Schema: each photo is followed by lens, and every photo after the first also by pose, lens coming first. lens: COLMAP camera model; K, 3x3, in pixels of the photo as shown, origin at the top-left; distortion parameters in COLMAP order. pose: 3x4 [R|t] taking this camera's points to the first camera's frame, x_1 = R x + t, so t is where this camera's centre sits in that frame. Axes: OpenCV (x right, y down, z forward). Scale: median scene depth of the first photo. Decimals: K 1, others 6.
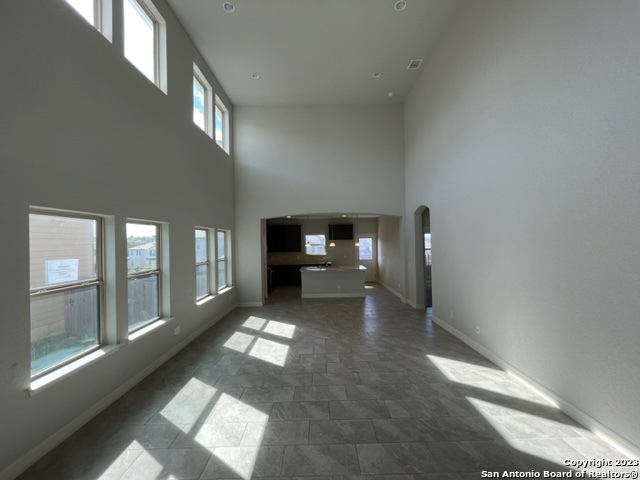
lens RADIAL K [[260.0, 0, 321.2], [0, 260.0, 240.2], [0, 0, 1]] dist [-0.003676, 0.000687]
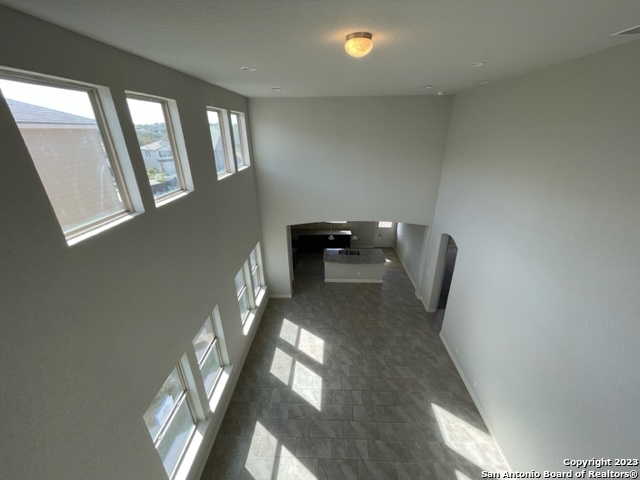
lens RADIAL K [[260.0, 0, 321.2], [0, 260.0, 240.4], [0, 0, 1]] dist [-0.003676, 0.000687]
pose [[0.998912, 0.023838, -0.040072, -0.093093], [-0.005973, 0.917775, 0.397055, -0.722365], [0.046242, -0.396384, 0.916920, 0.091586]]
